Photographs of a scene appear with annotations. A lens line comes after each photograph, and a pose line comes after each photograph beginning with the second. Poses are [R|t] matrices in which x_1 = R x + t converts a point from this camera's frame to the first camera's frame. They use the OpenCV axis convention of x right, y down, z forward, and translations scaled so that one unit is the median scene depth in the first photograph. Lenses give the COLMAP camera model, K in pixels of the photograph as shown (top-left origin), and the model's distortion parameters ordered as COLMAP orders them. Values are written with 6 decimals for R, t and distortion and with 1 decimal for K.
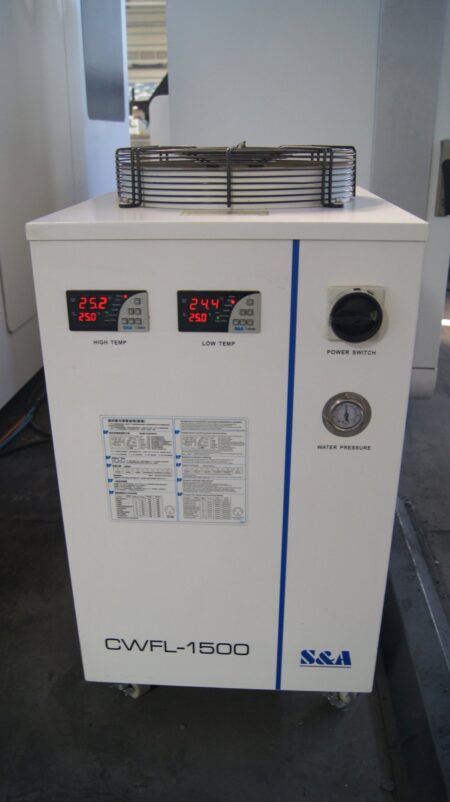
lens RADIAL K [[642.9, 0, 225.0], [0, 642.9, 401.0], [0, 0, 1]] dist [-0.074902, 0.000834]
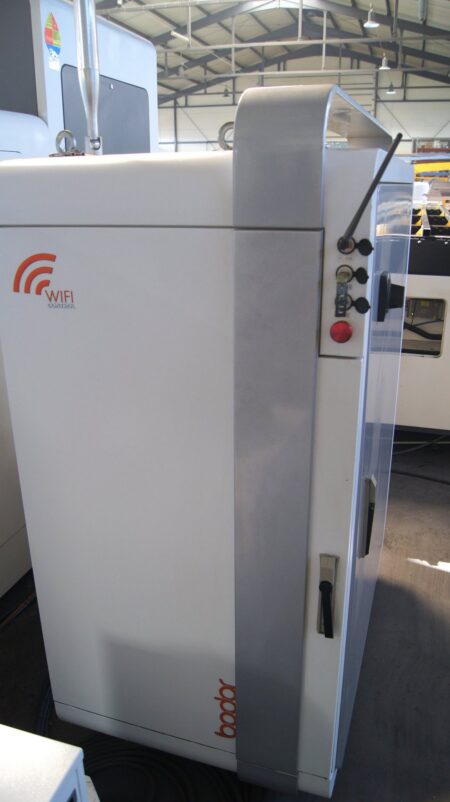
lens RADIAL K [[626.9, 0, 221.6], [0, 626.9, 415.9], [0, 0, 1]] dist [-0.086721, 0.007382]
pose [[0.973713, 0.080556, -0.213057, 0.729356], [-0.089284, 0.995503, -0.031646, -1.065207], [0.209550, 0.049837, 0.976527, 0.421036]]
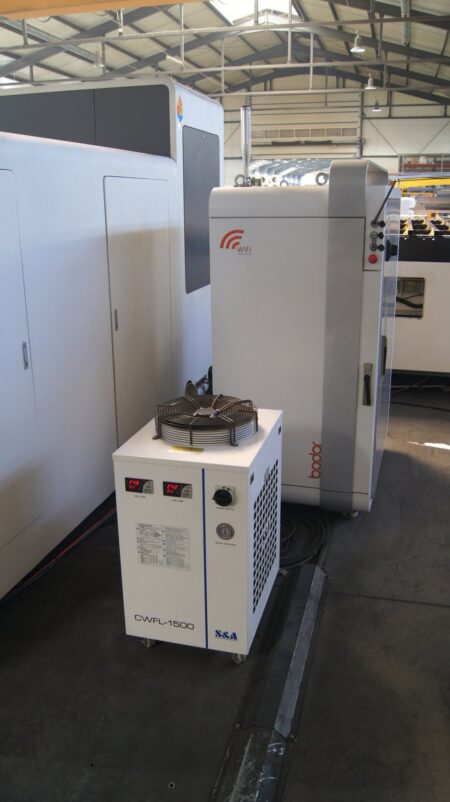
lens RADIAL K [[642.9, 0, 225.0], [0, 642.9, 401.0], [0, 0, 1]] dist [-0.074902, 0.000834]
pose [[0.979394, 0.057233, -0.193681, 0.616120], [-0.075344, 0.993314, -0.087471, -0.257709], [0.187380, 0.100261, 0.977157, -1.480130]]
